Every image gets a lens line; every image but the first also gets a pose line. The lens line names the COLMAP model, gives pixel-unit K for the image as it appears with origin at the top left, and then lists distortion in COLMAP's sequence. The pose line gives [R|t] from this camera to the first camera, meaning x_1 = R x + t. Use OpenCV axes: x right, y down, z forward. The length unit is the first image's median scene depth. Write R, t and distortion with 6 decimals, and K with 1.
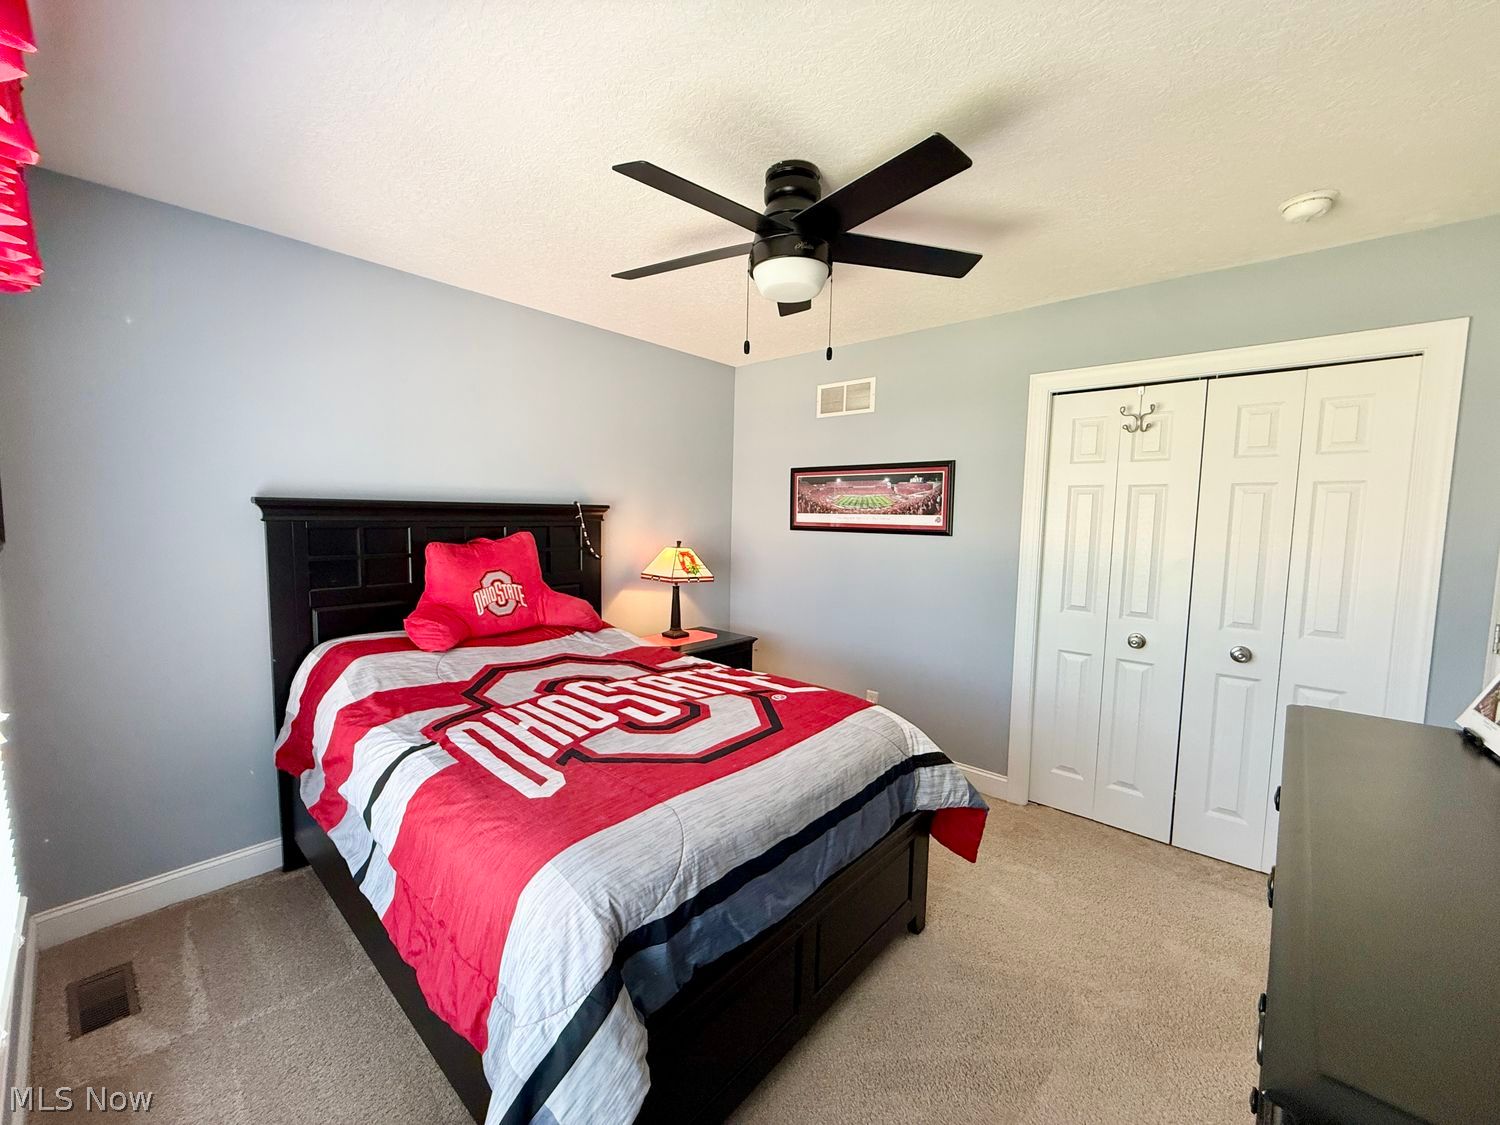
lens RADIAL K [[597.0, 0, 744.1], [0, 597.0, 564.5], [0, 0, 1]] dist [0.000164, 0.000148]
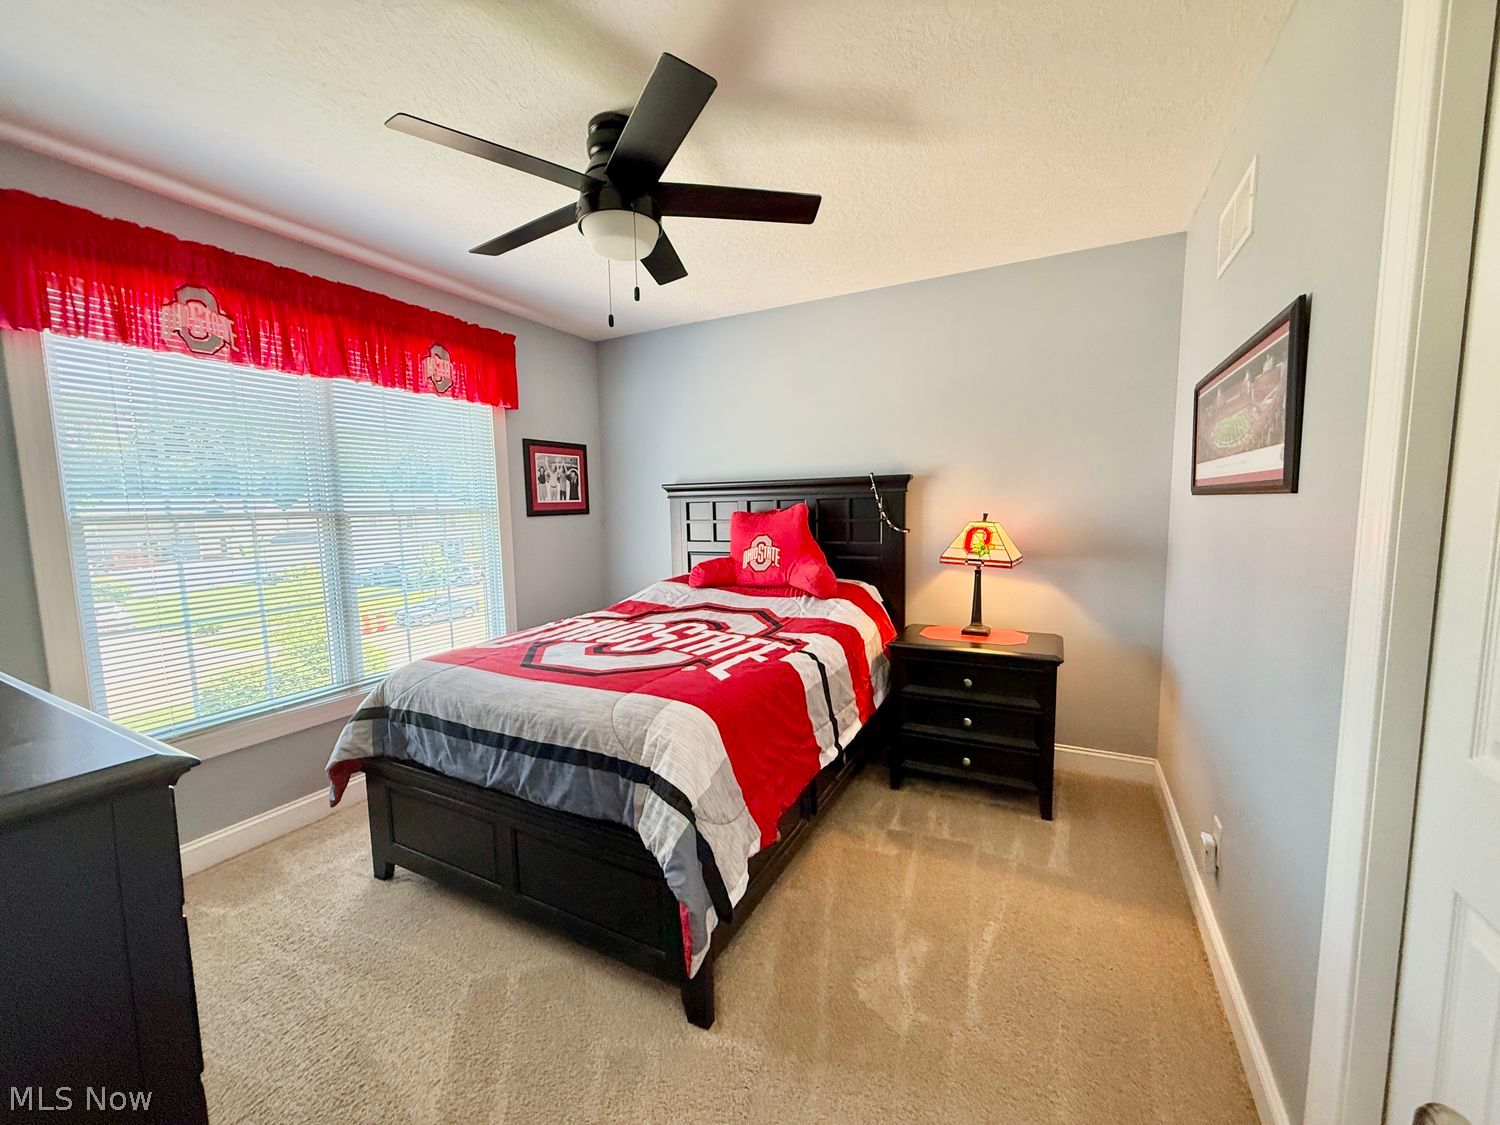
lens RADIAL K [[597.0, 0, 741.6], [0, 597.0, 562.2], [0, 0, 1]] dist [0.000164, 0.000148]
pose [[0.238573, 0.071687, -0.968475, 0.755448], [-0.061612, 0.996380, 0.058575, -0.003036], [0.969168, 0.045695, 0.242126, 0.654792]]
